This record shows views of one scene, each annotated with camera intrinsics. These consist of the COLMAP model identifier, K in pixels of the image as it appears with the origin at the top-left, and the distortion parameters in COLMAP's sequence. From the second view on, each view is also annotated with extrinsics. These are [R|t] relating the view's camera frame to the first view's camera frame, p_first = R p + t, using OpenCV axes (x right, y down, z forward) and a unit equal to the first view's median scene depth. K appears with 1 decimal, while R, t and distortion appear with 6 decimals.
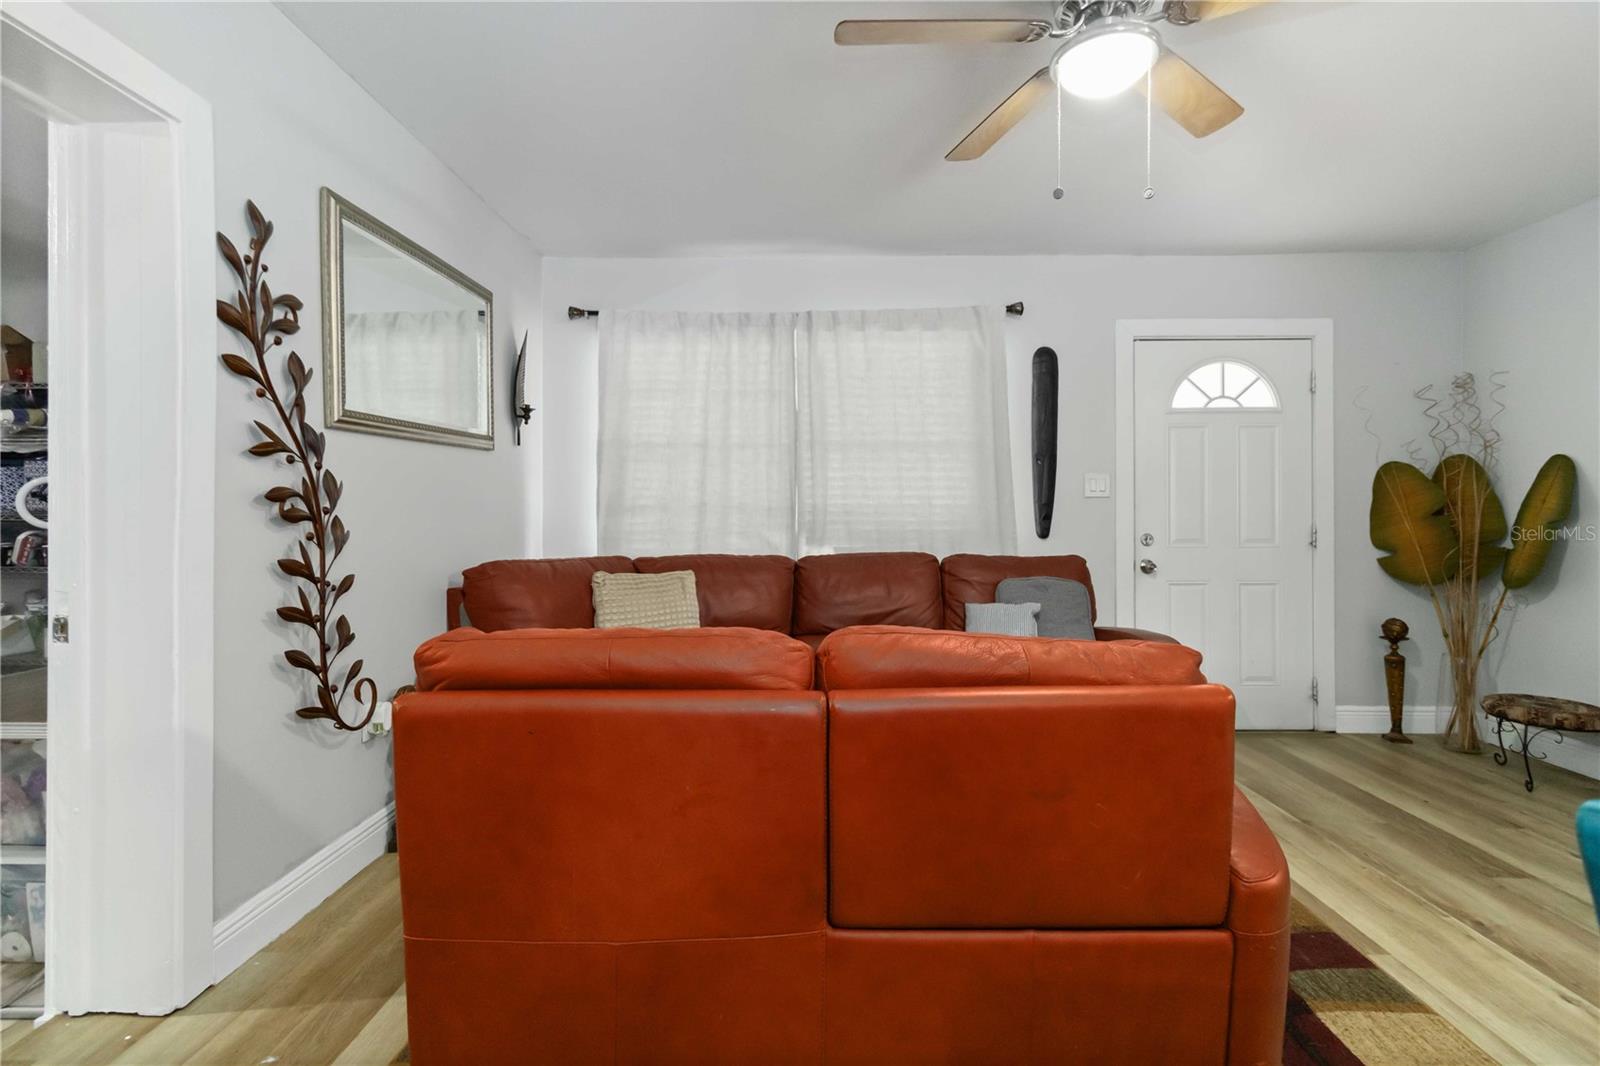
lens RADIAL K [[739.5, 0, 800.5], [0, 739.5, 509.7], [0, 0, 1]] dist [0.002964, 0.000766]
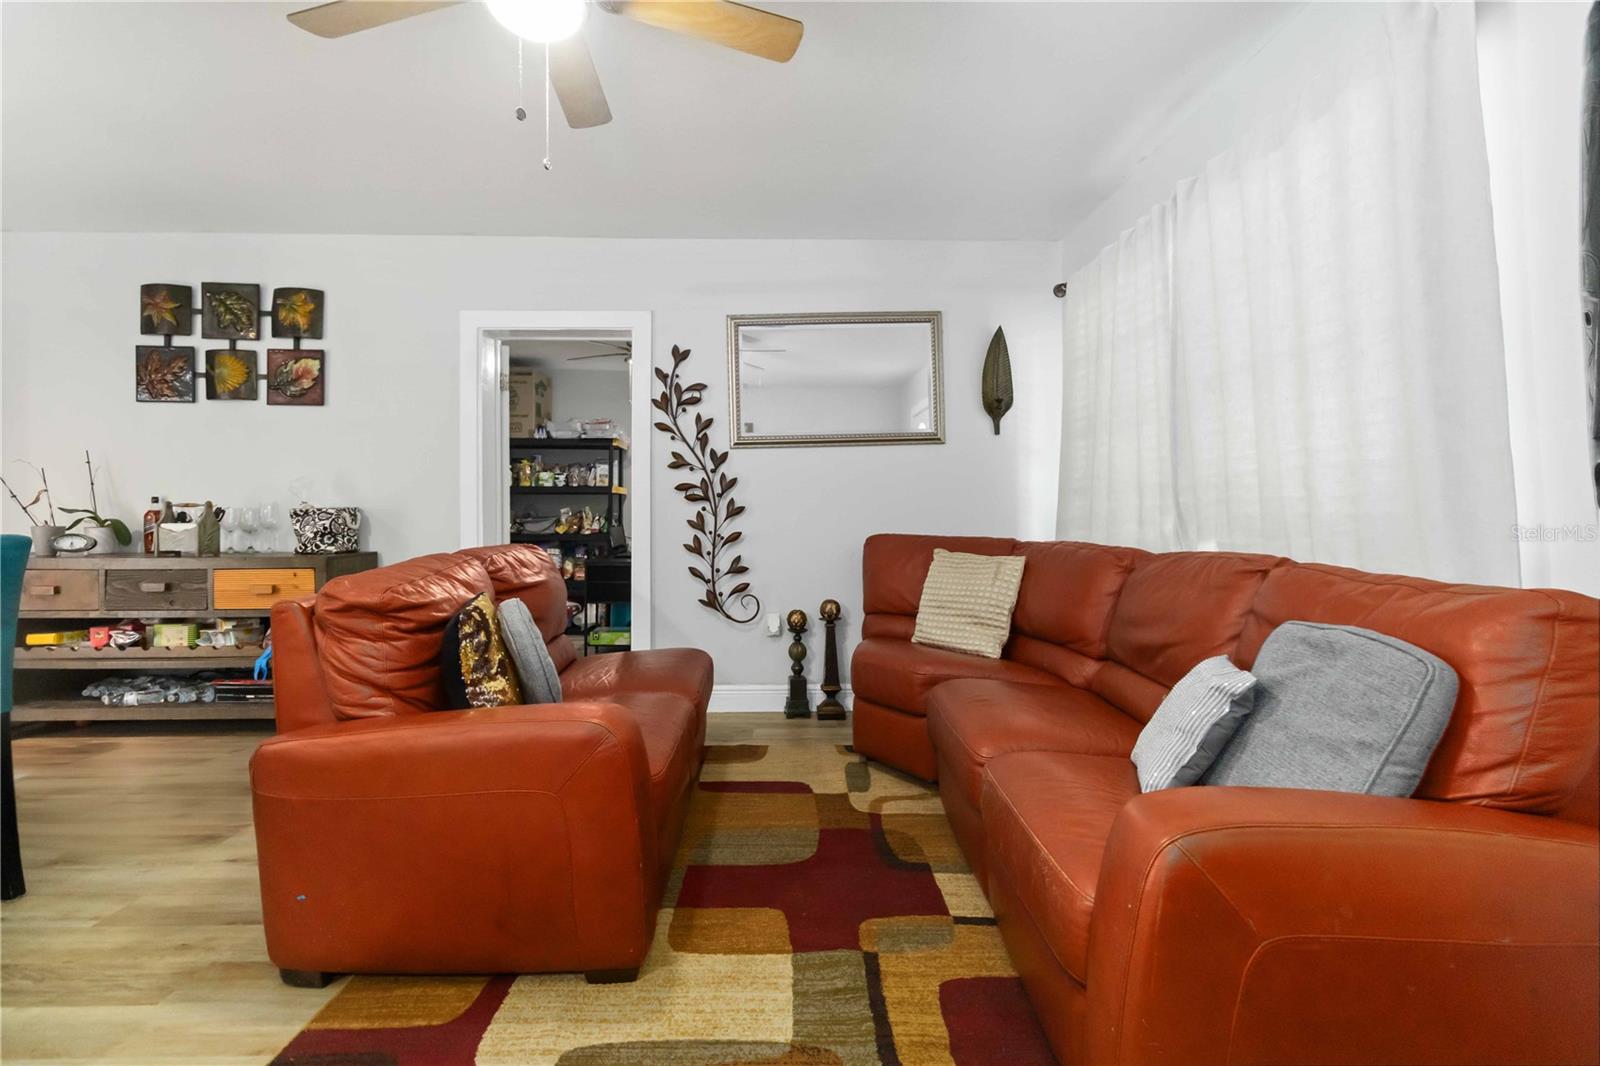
lens RADIAL K [[739.5, 0, 800.5], [0, 739.5, 509.7], [0, 0, 1]] dist [0.002964, 0.000766]
pose [[0.038534, -0.002833, -0.999253, 1.125550], [0.003726, 0.999989, -0.002691, 0.040449], [0.999250, -0.003620, 0.038545, 1.081582]]
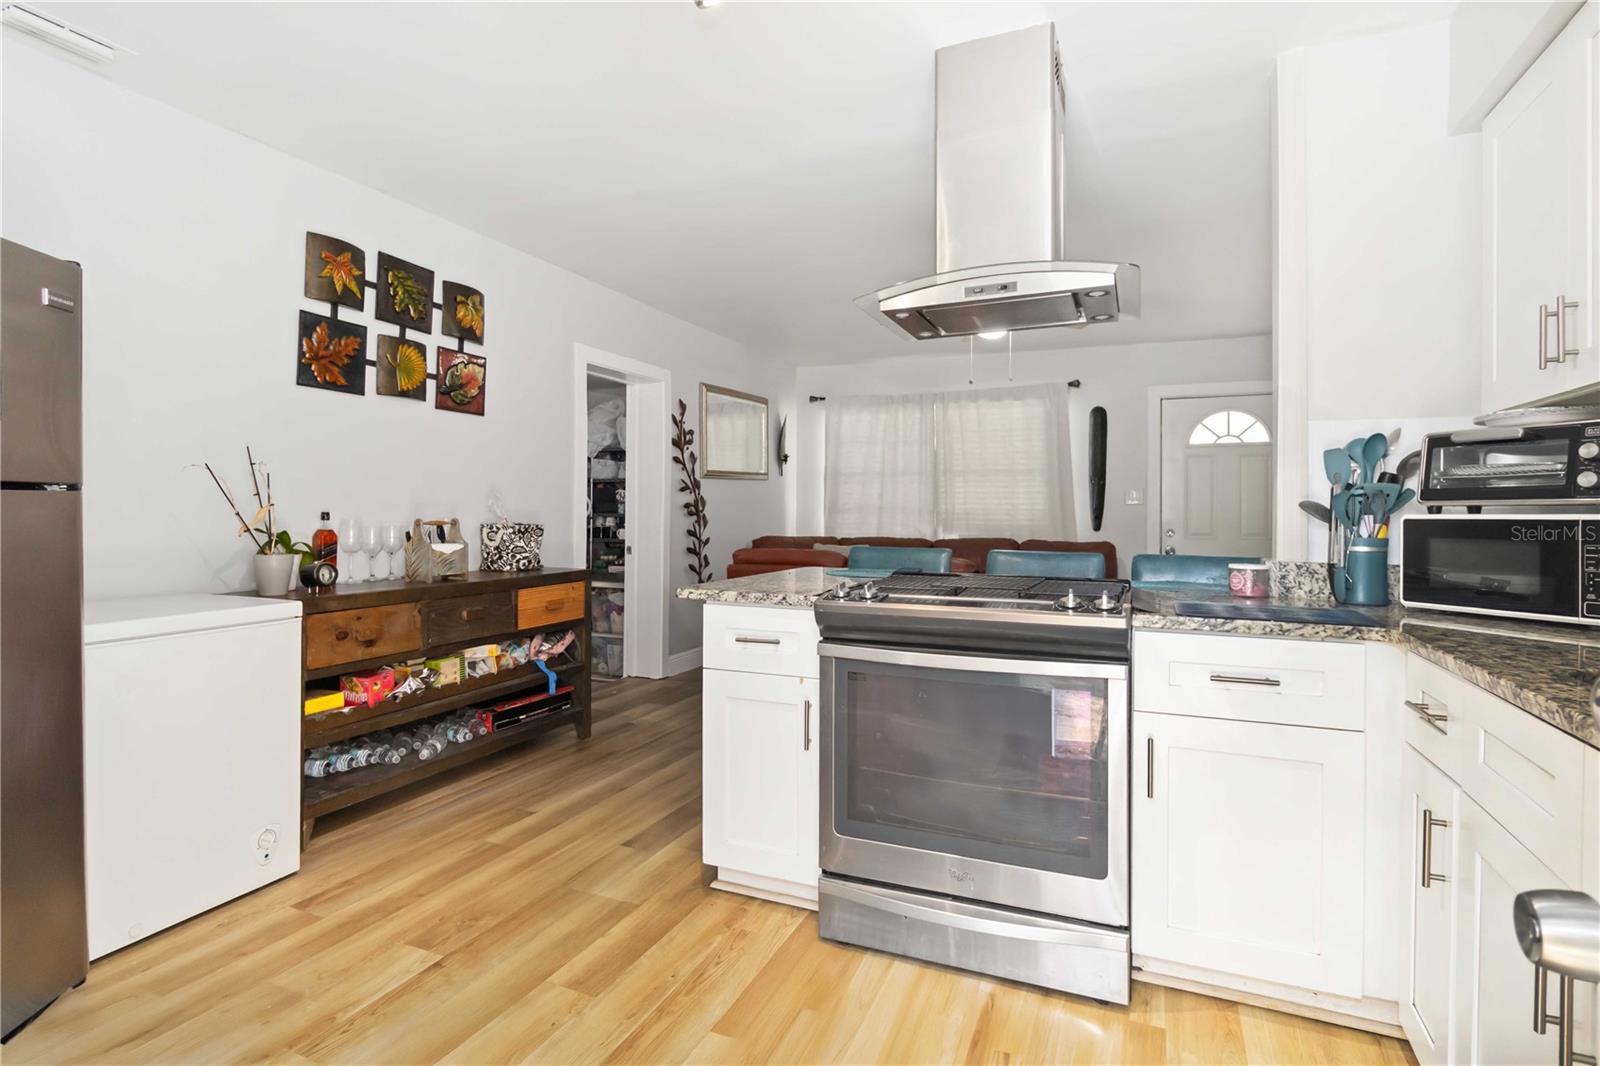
lens RADIAL K [[788.0, 0, 801.2], [0, 788.0, 487.3], [0, 0, 1]] dist [0.000631, -0.000013]
pose [[0.925563, -0.005835, -0.378548, 0.669033], [-0.004542, 0.999638, -0.026514, -0.010082], [0.378566, 0.026260, 0.925202, -1.310881]]
